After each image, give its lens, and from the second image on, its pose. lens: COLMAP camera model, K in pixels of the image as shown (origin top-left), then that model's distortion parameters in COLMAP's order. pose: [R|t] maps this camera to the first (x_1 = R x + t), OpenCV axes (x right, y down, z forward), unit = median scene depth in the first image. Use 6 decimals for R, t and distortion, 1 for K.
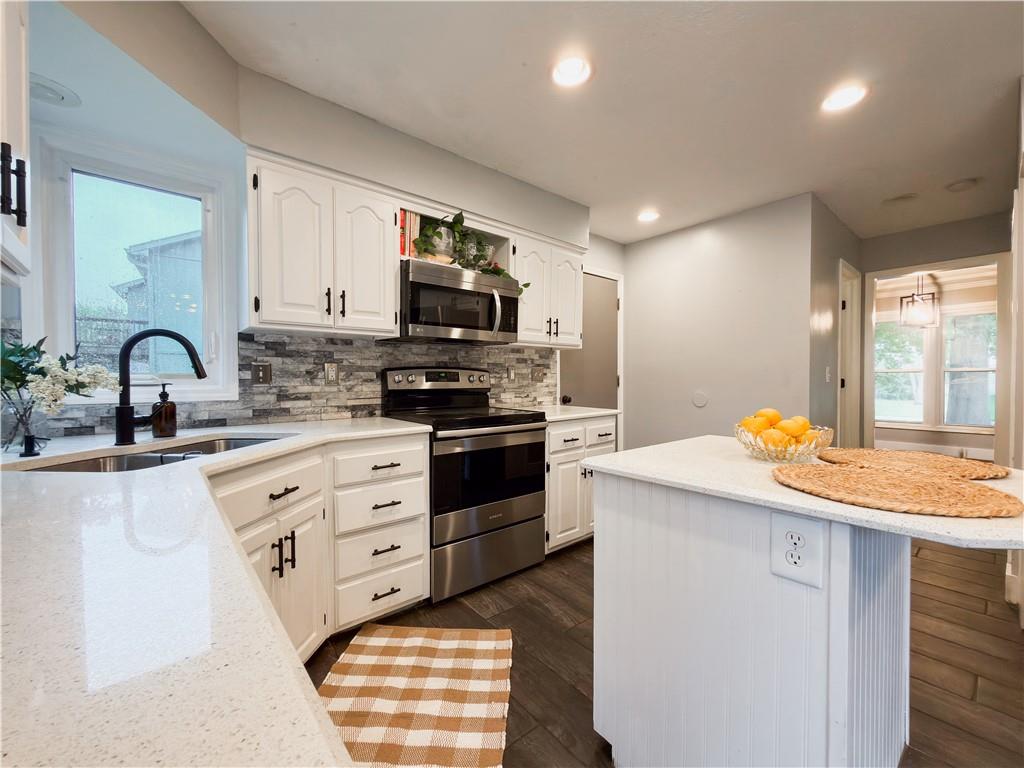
lens RADIAL K [[414.8, 0, 512.0], [0, 414.8, 384.0], [0, 0, 1]] dist [0.000231, -0.000006]
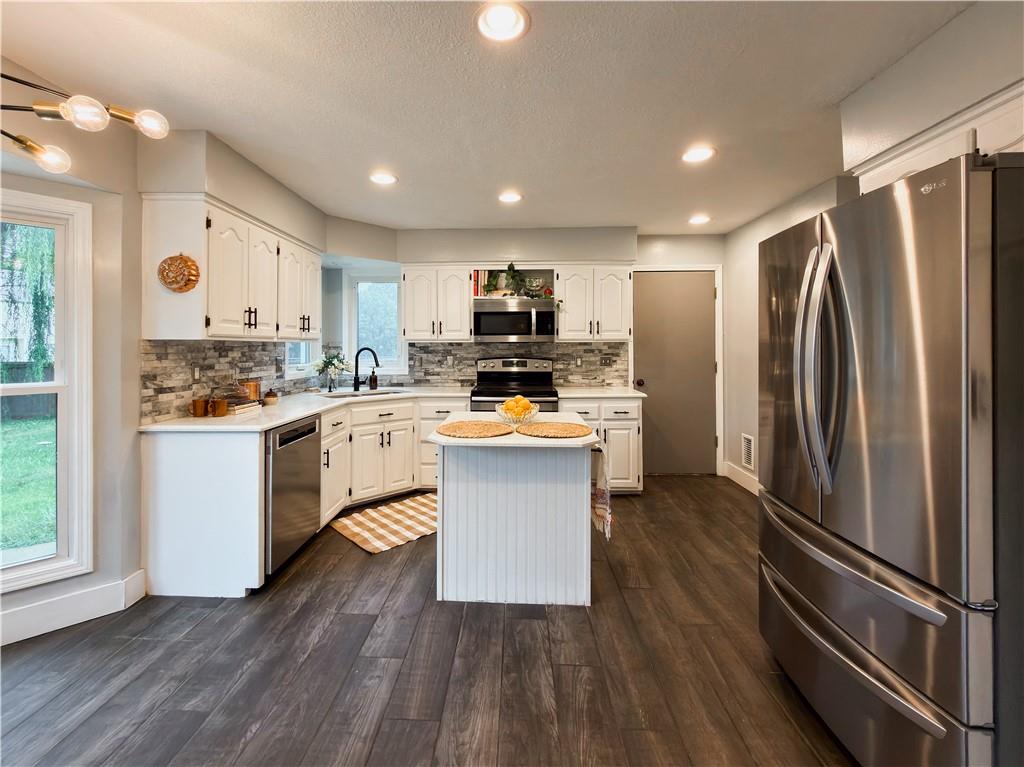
lens RADIAL K [[437.0, 0, 501.4], [0, 437.0, 345.8], [0, 0, 1]] dist [0.000378, -0.000015]
pose [[0.741398, 0.001935, -0.671063, 1.060964], [-0.009034, 0.999934, -0.007098, -0.086155], [0.671005, 0.011325, 0.741366, -0.300198]]
